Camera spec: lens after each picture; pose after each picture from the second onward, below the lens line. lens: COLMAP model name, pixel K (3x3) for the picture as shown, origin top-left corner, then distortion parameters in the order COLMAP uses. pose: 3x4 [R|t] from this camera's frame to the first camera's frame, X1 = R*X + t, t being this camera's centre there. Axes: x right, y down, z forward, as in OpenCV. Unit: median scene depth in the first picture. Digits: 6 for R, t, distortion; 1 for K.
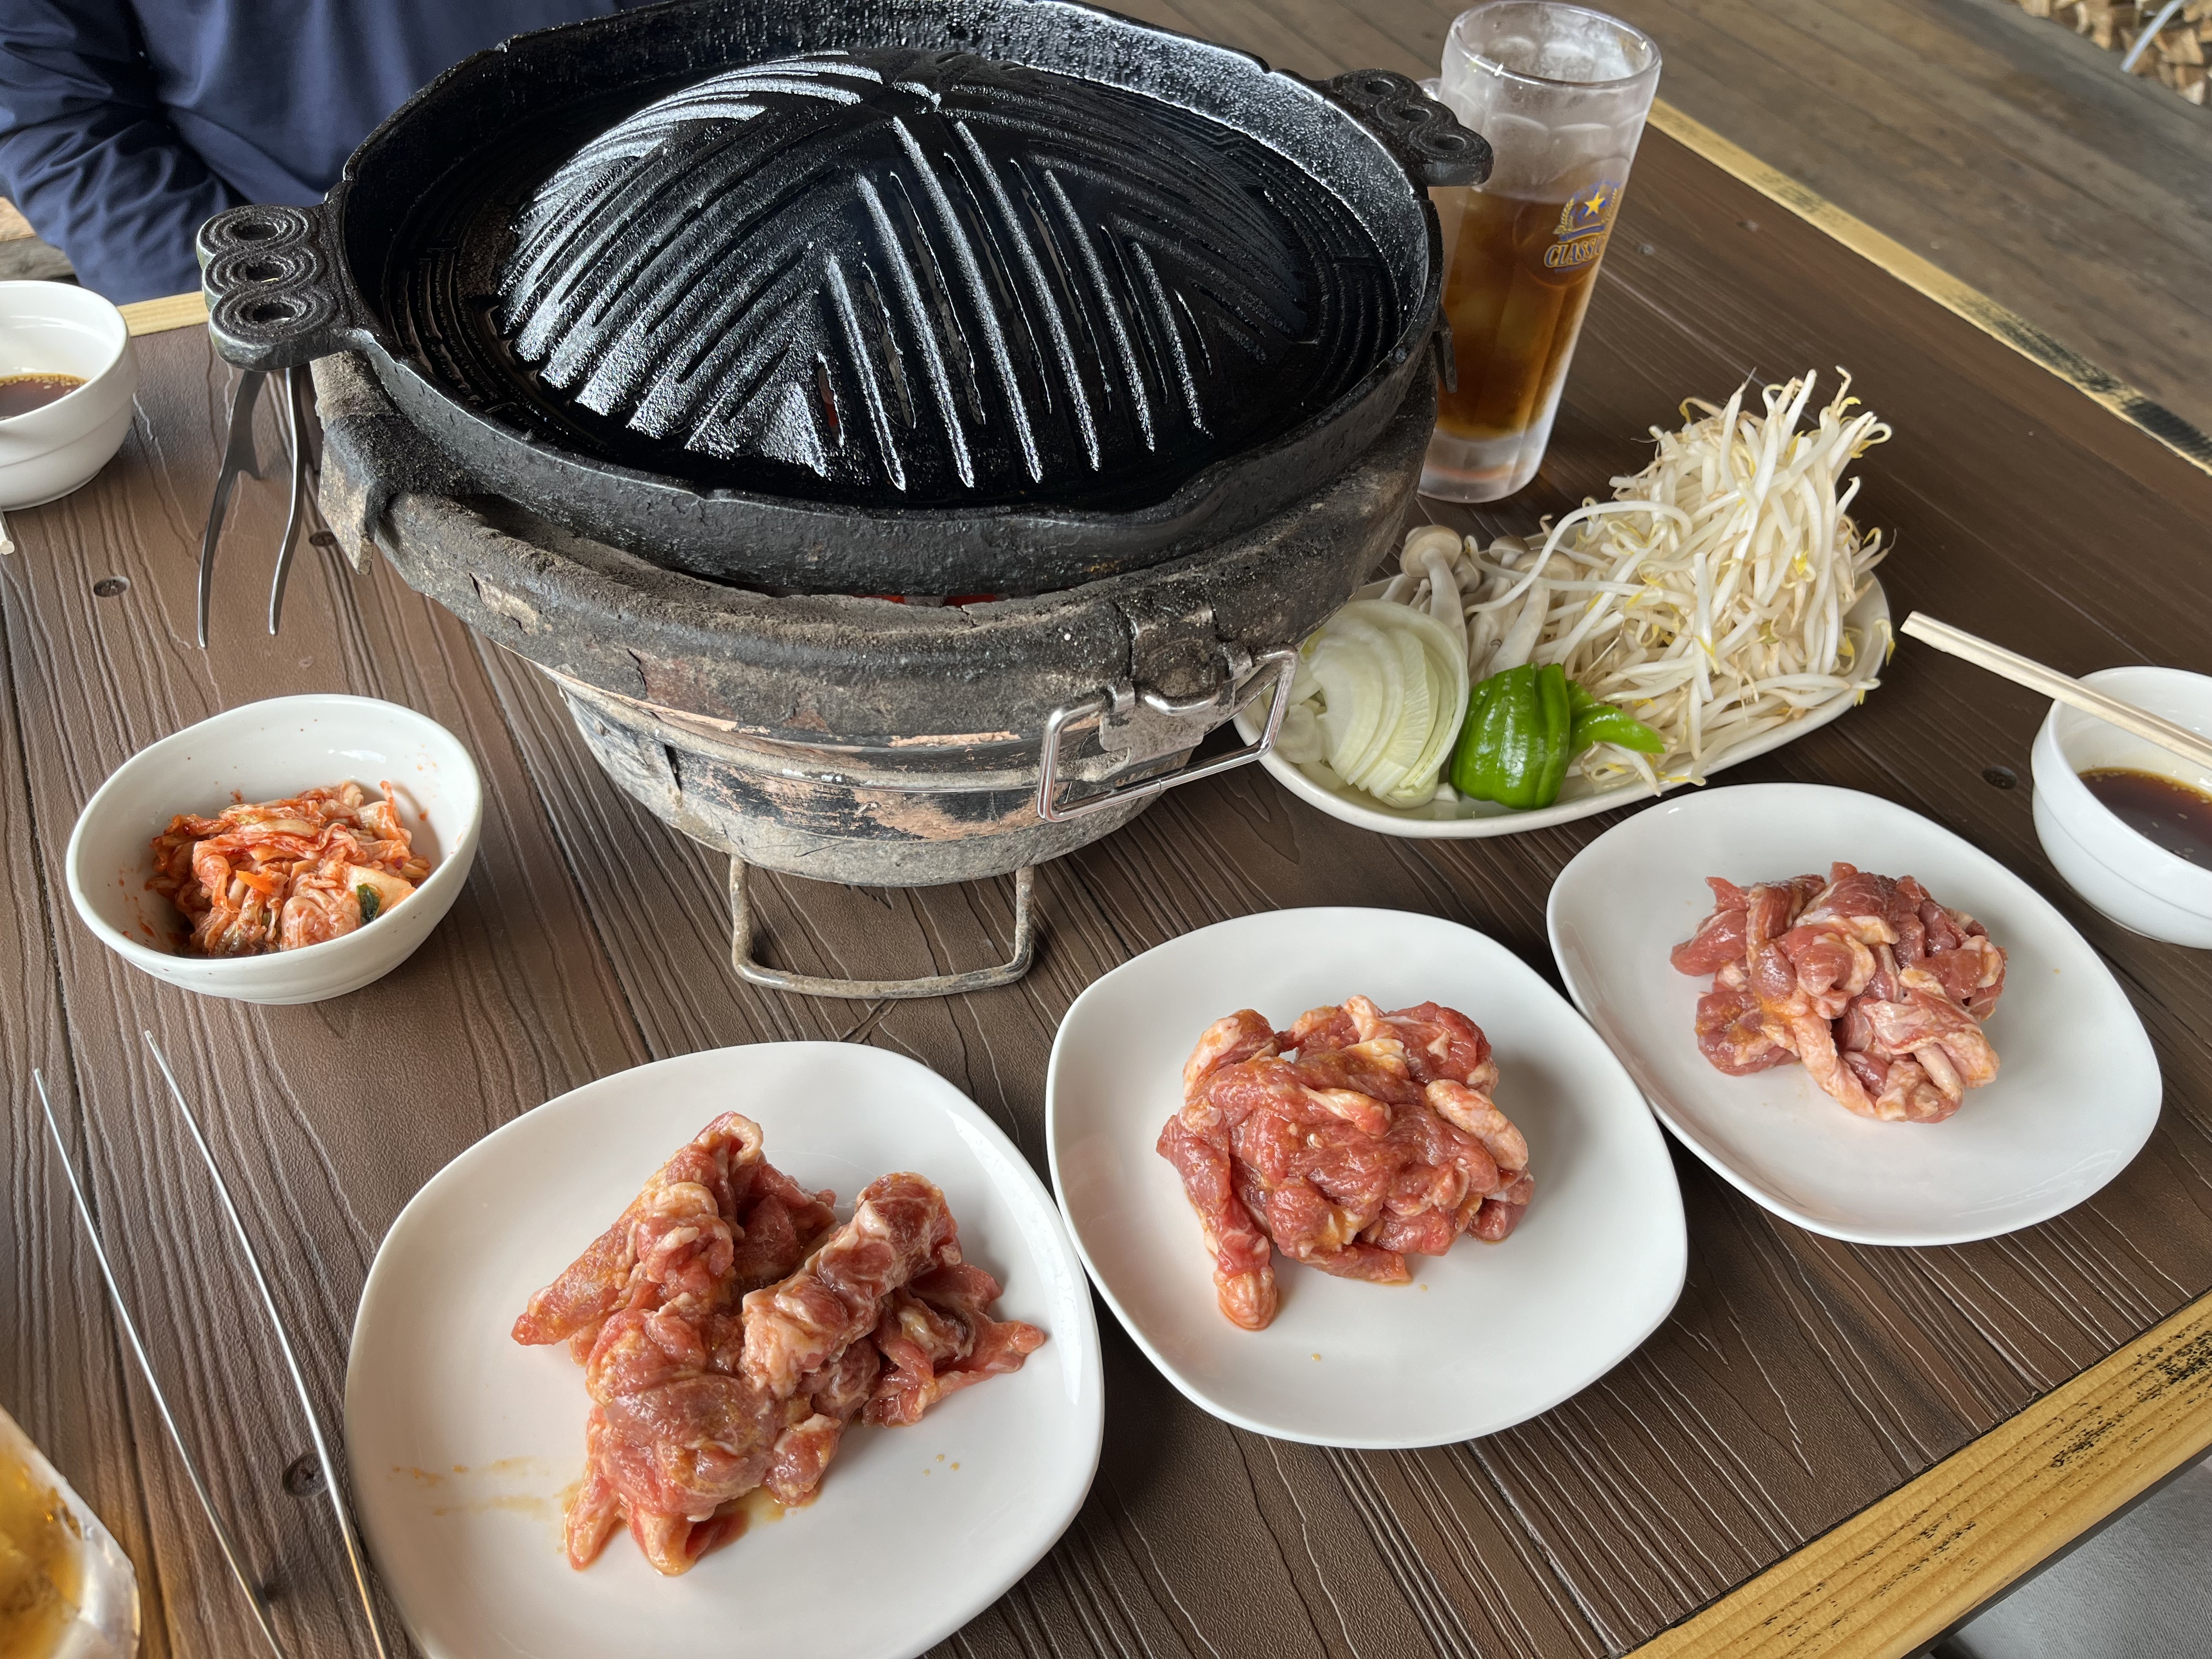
lens RADIAL K [[1666.5, 0, 1096.5], [0, 1666.5, 830.5], [0, 0, 1]] dist [0.003256, 0.006713]
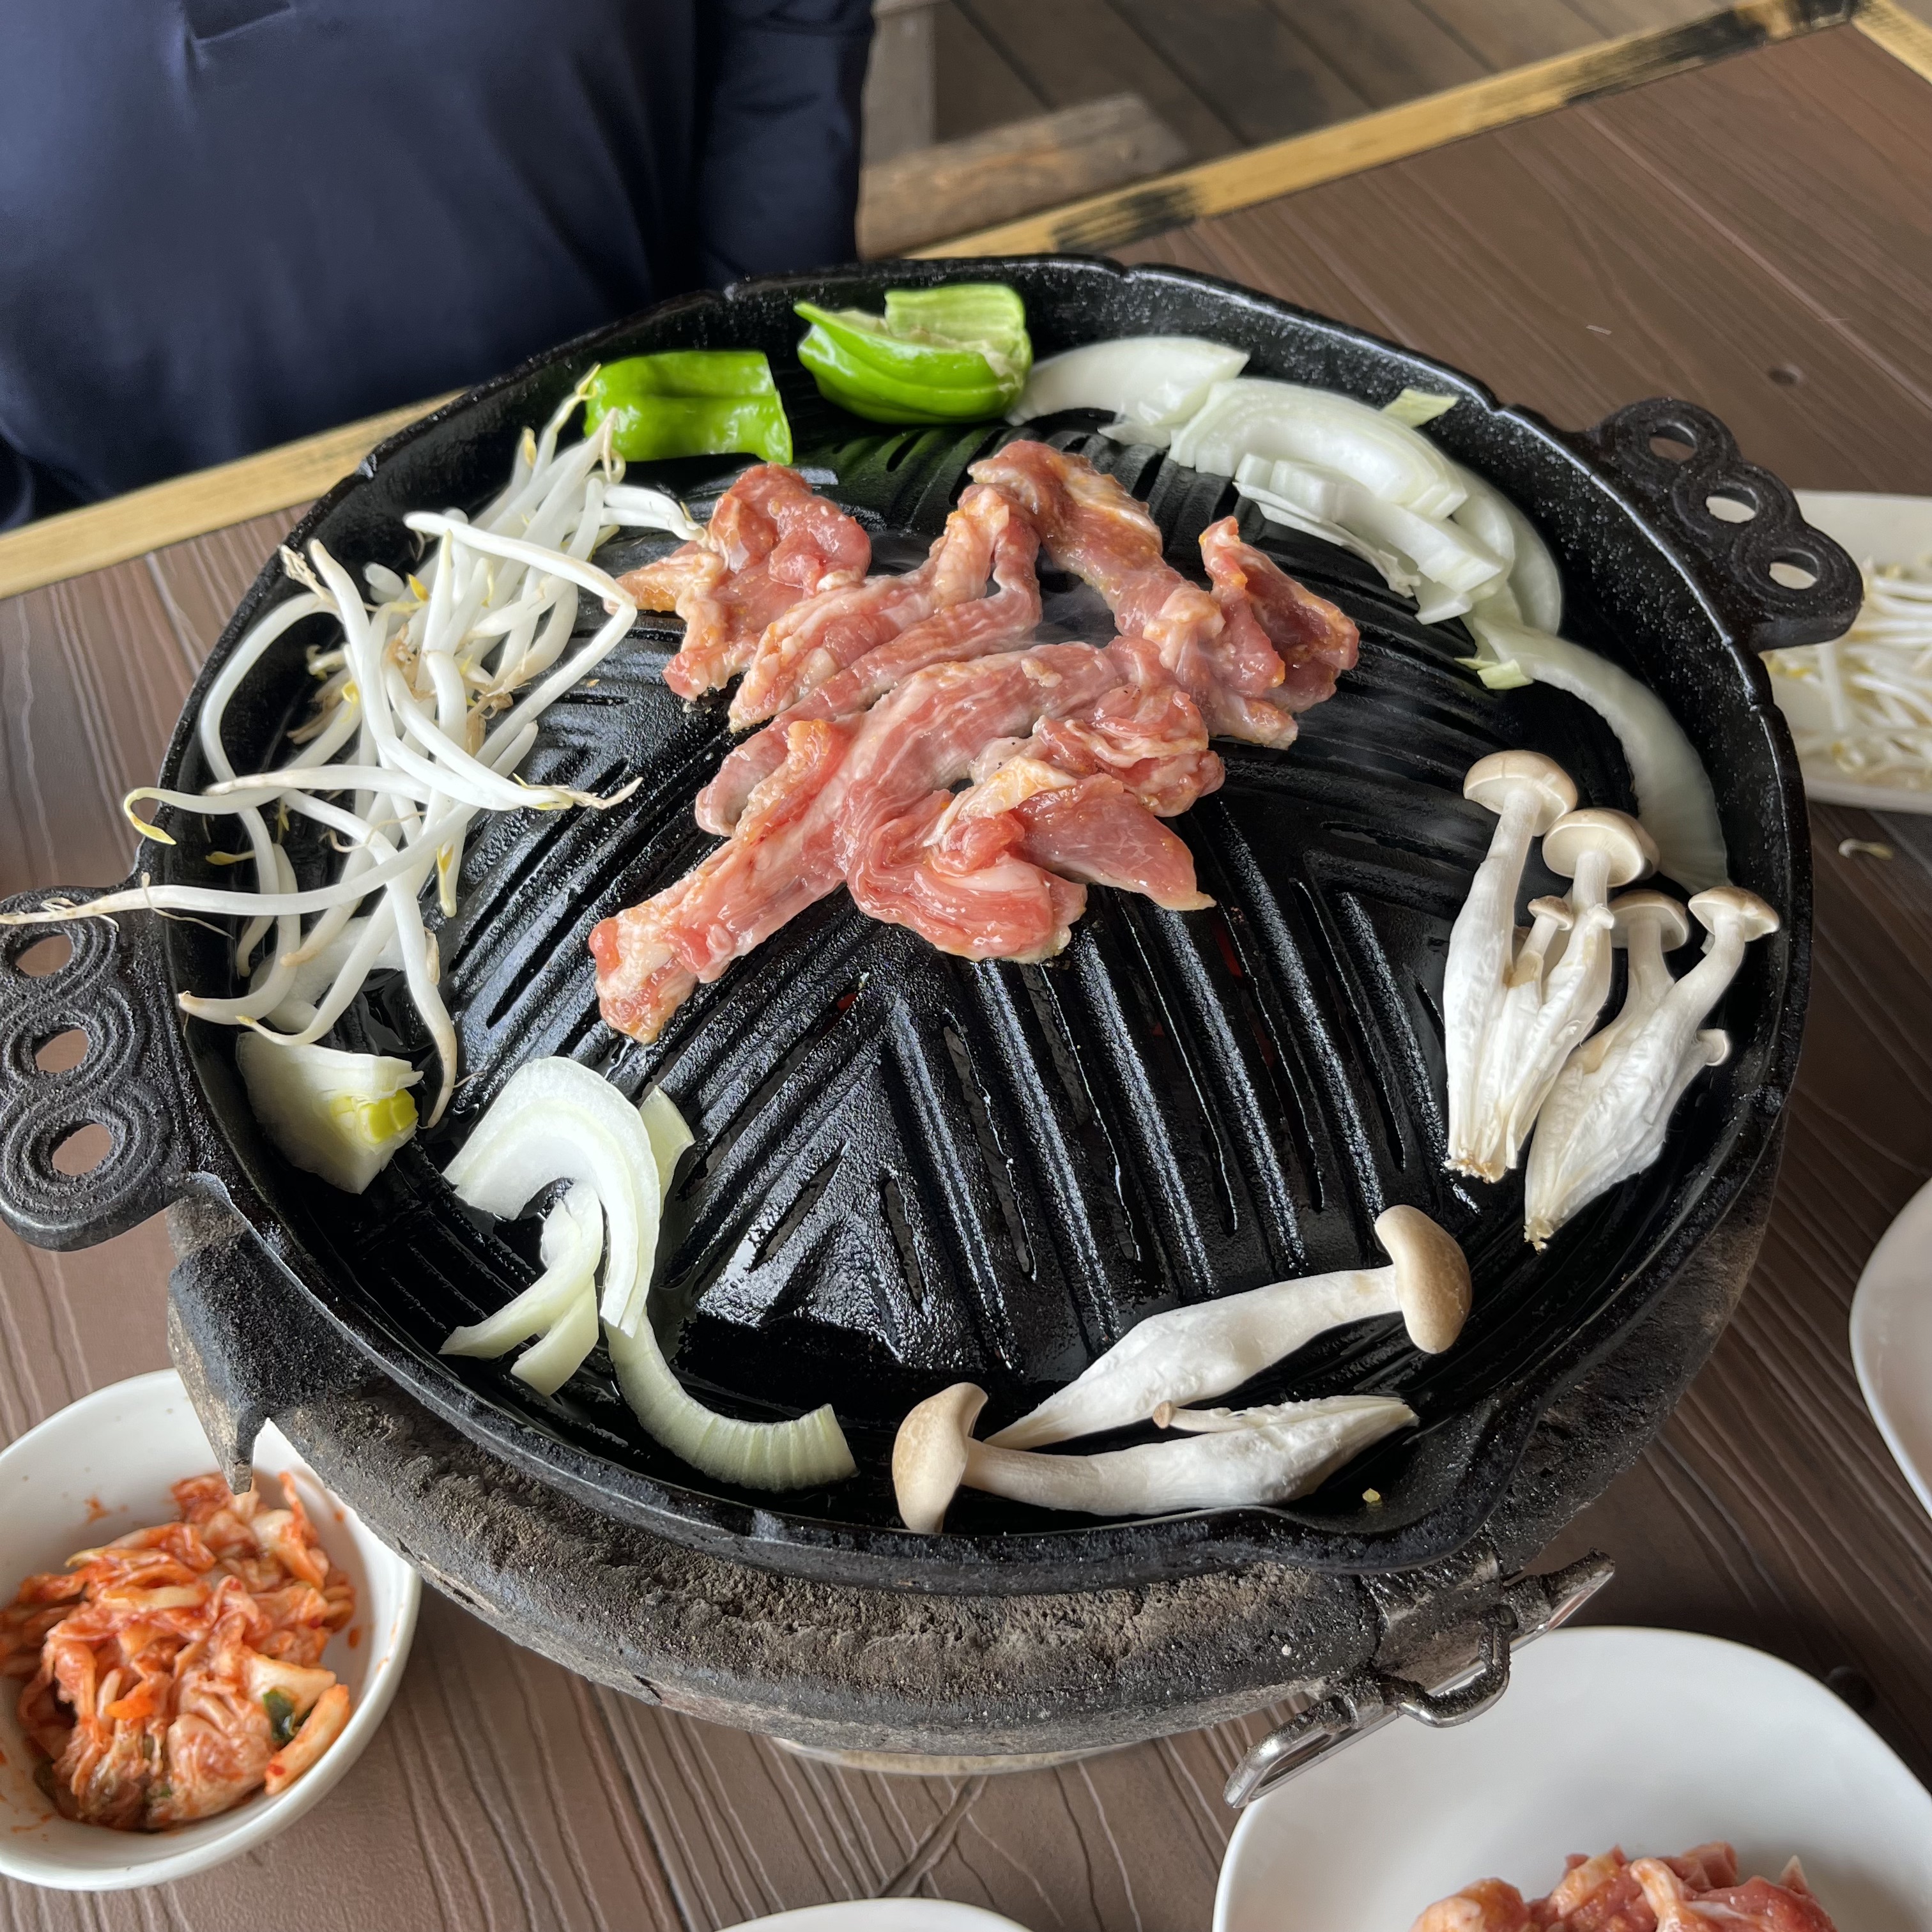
lens RADIAL K [[1947.3, 0, 972.8], [0, 1947.3, 964.8], [0, 0, 1]] dist [-0.000252, 0.000000]
pose [[0.997948, -0.021768, -0.060208, -0.071335], [0.030450, 0.988627, 0.147275, -0.401583], [0.056318, -0.148807, 0.987261, 0.215159]]
